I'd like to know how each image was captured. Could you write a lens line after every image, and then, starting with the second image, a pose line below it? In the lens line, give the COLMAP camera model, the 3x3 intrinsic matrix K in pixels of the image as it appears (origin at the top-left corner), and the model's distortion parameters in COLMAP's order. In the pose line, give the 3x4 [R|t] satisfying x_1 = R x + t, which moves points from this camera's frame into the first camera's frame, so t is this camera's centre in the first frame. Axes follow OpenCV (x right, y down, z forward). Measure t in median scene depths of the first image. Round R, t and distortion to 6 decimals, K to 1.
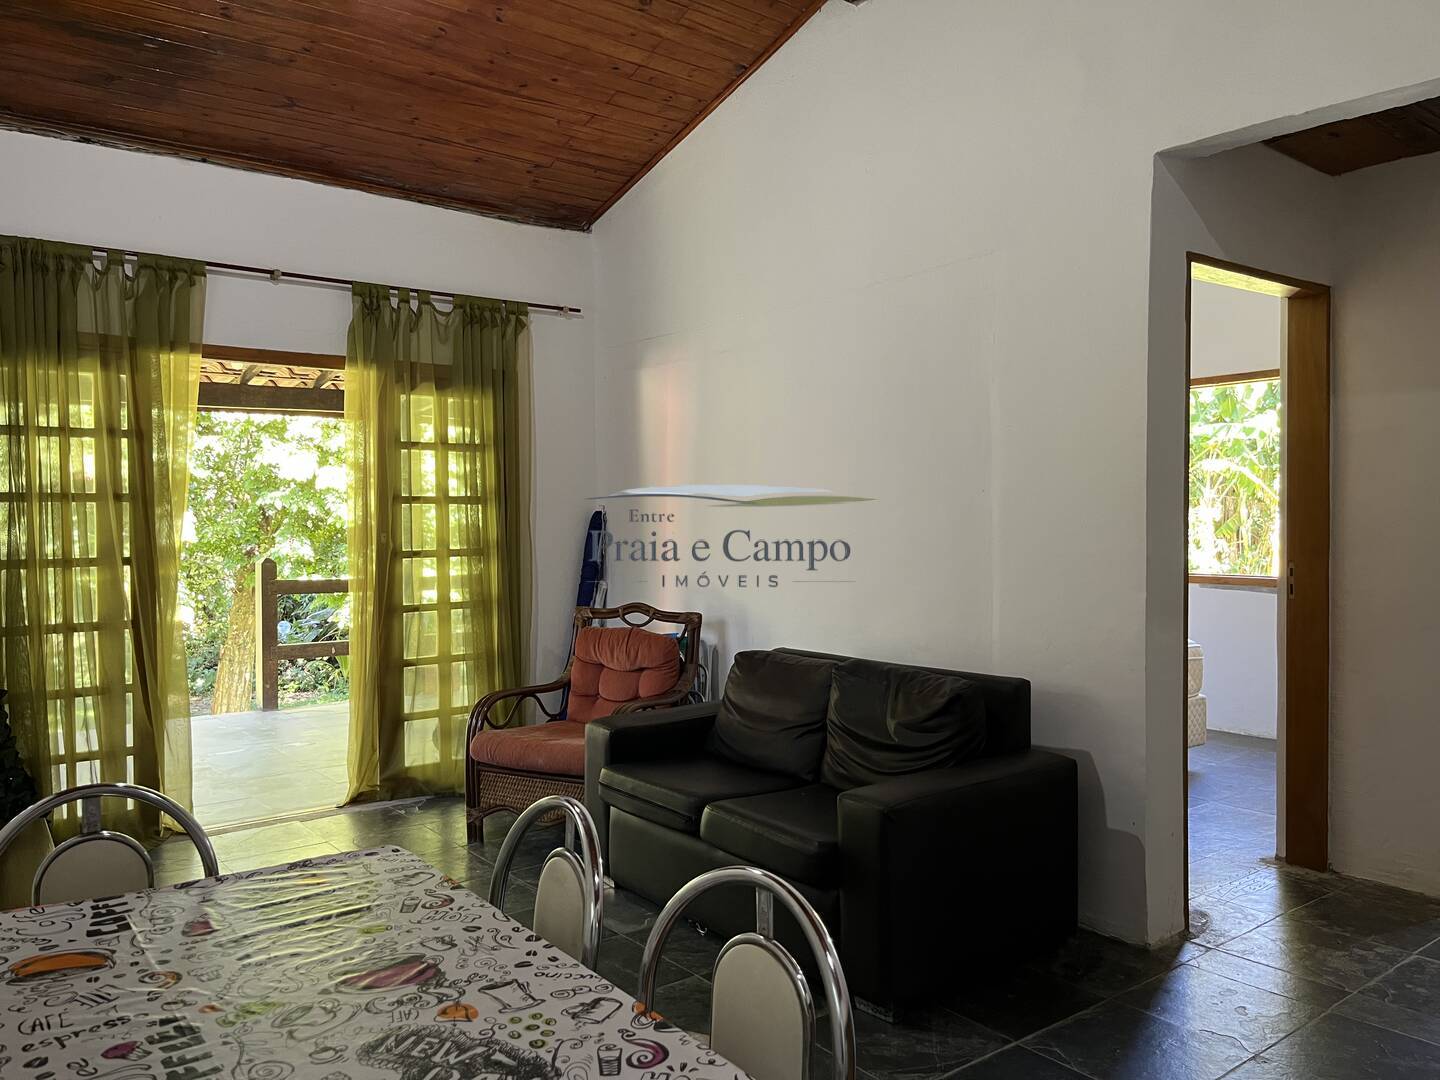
lens RADIAL K [[1084.8, 0, 722.3], [0, 1084.8, 546.6], [0, 0, 1]] dist [0.056808, -0.074643]
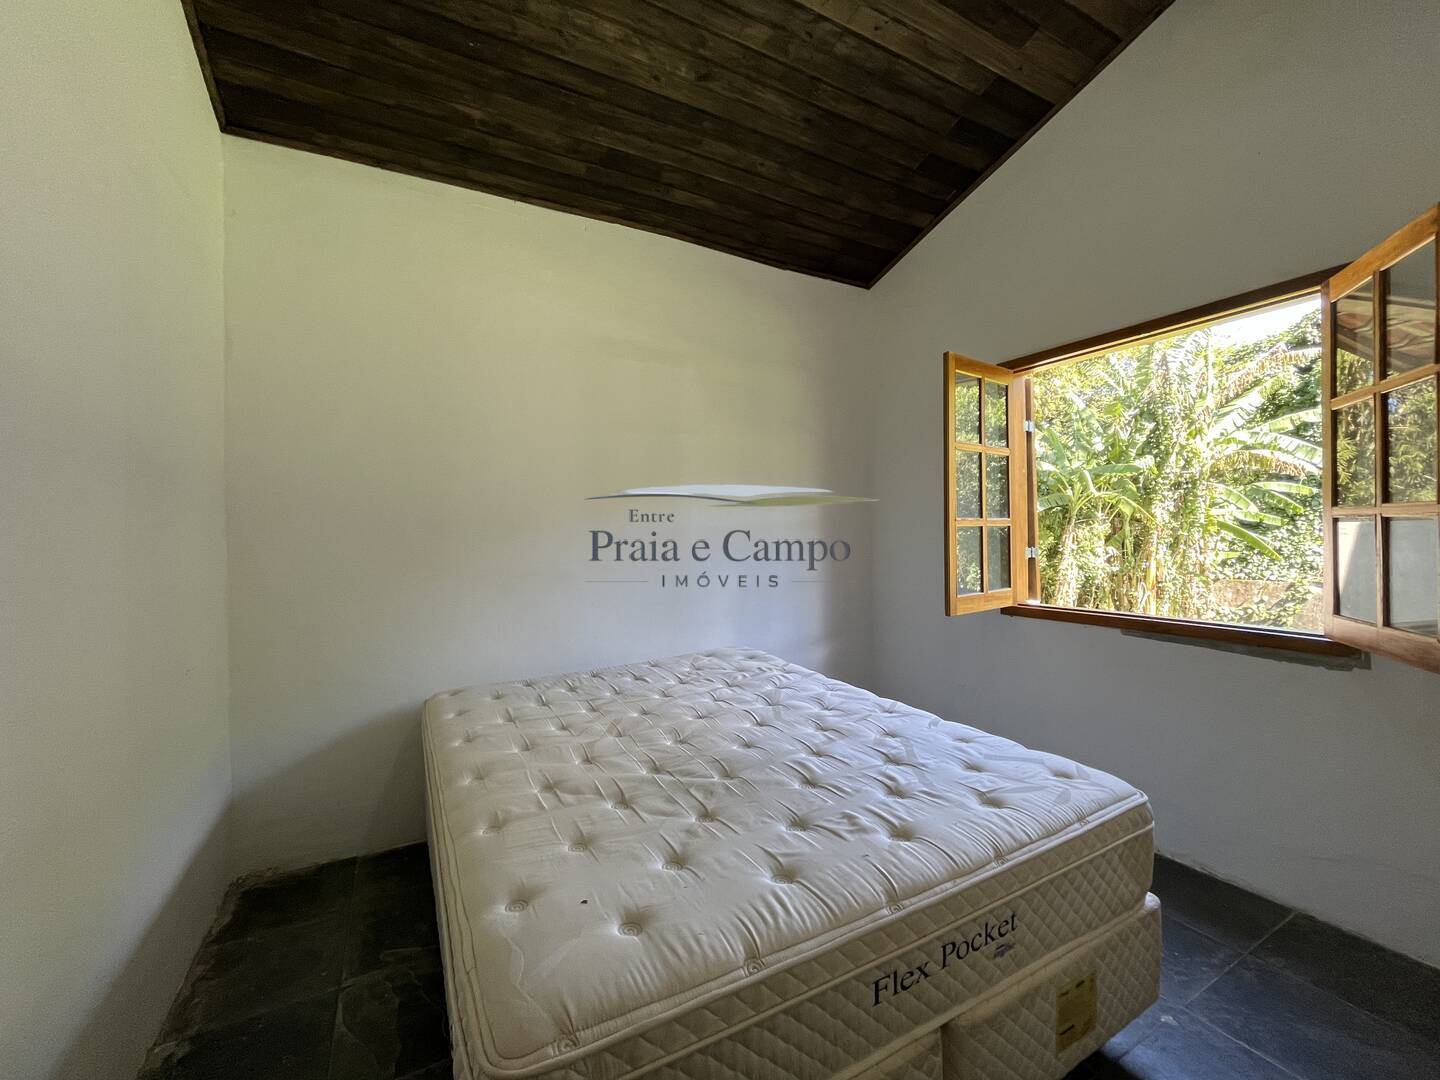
lens RADIAL K [[583.3, 0, 722.0], [0, 583.3, 538.5], [0, 0, 1]] dist [-0.003369, 0.000268]
pose [[0.988597, -0.003721, -0.150536, 0.381019], [0.000797, 0.999810, -0.019481, -0.025321], [0.150580, 0.019139, 0.988413, 0.938230]]
